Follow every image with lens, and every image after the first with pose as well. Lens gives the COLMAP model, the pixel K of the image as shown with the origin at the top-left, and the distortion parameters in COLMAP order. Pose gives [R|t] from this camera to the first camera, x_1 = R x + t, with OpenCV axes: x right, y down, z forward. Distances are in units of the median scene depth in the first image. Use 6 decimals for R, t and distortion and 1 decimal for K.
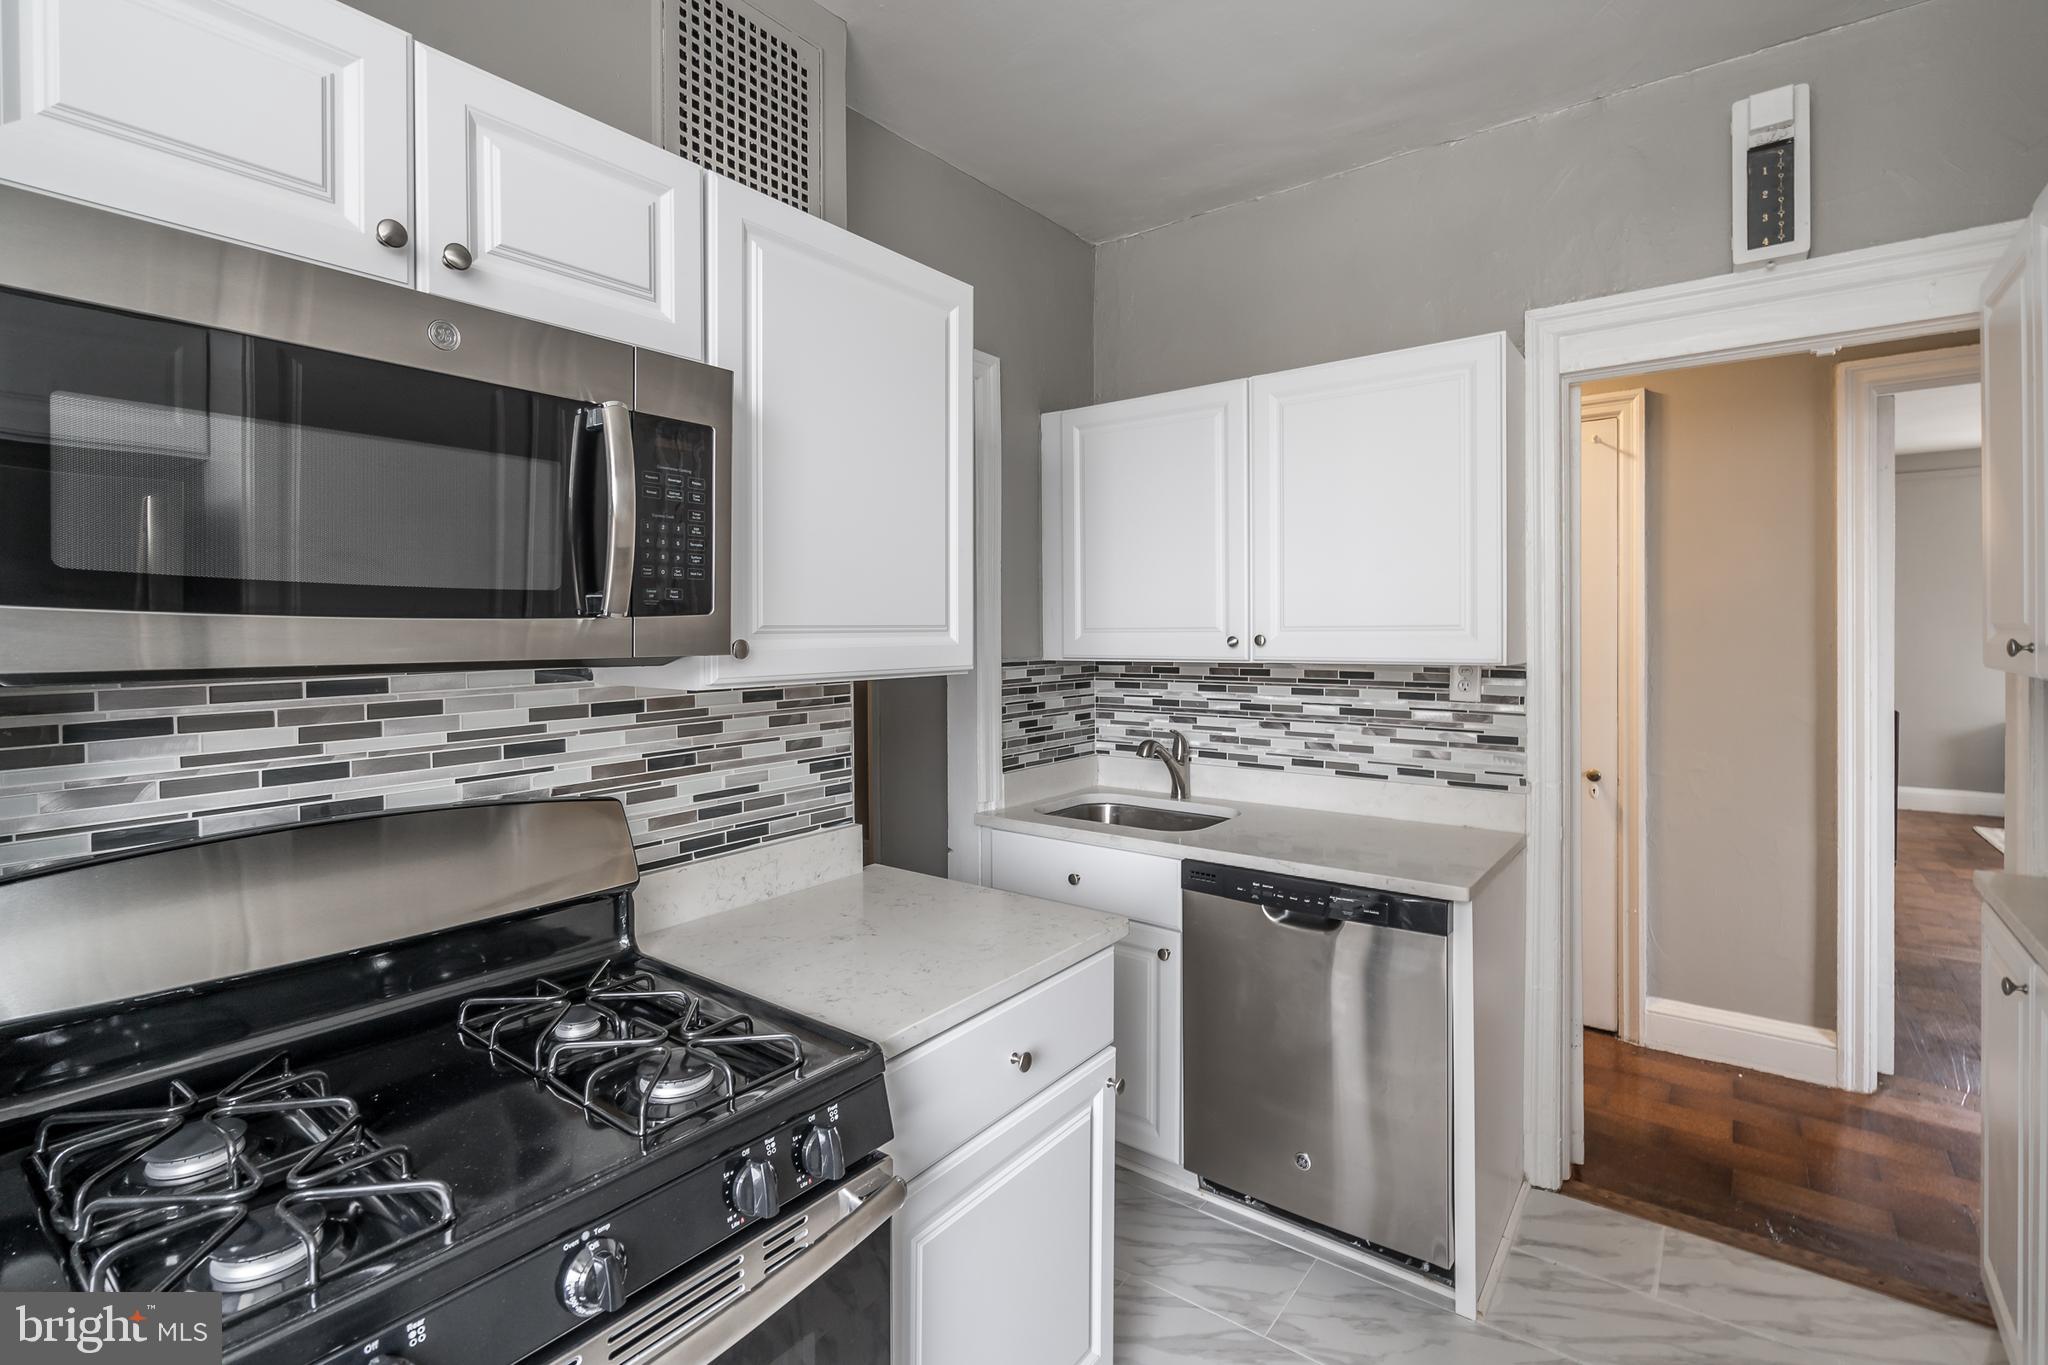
lens RADIAL K [[953.3, 0, 1036.2], [0, 953.3, 632.1], [0, 0, 1]] dist [0.009608, 0.001813]
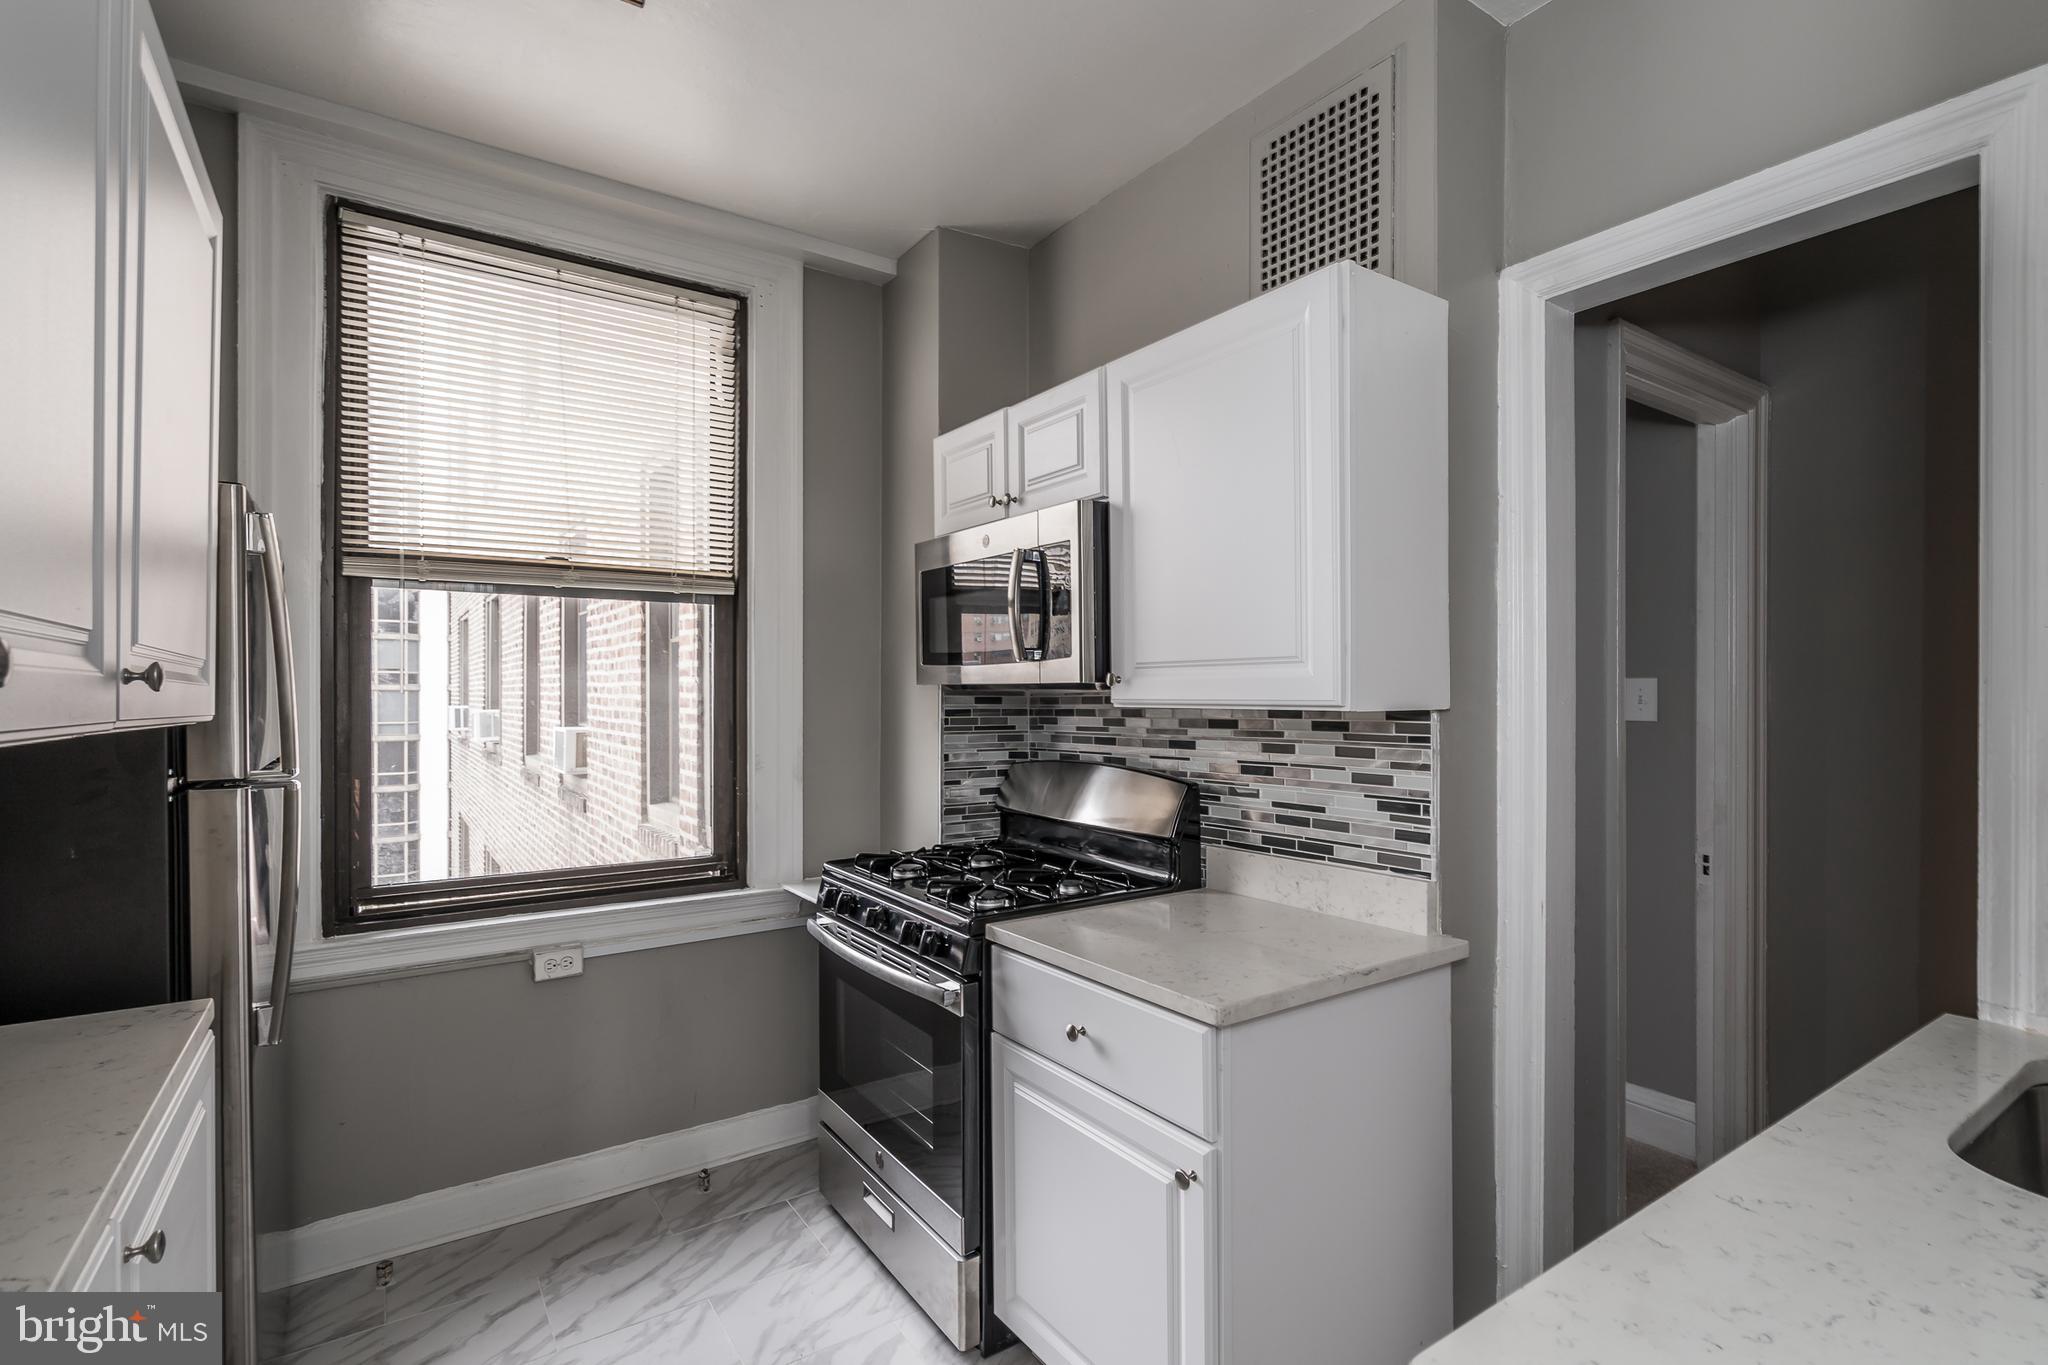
lens RADIAL K [[953.3, 0, 1021.3], [0, 953.3, 689.5], [0, 0, 1]] dist [0.009608, 0.001813]
pose [[-0.323272, 0.002267, -0.946303, 0.873890], [0.001833, 0.999997, 0.001769, 0.023336], [0.946304, -0.001163, -0.323275, 1.049641]]
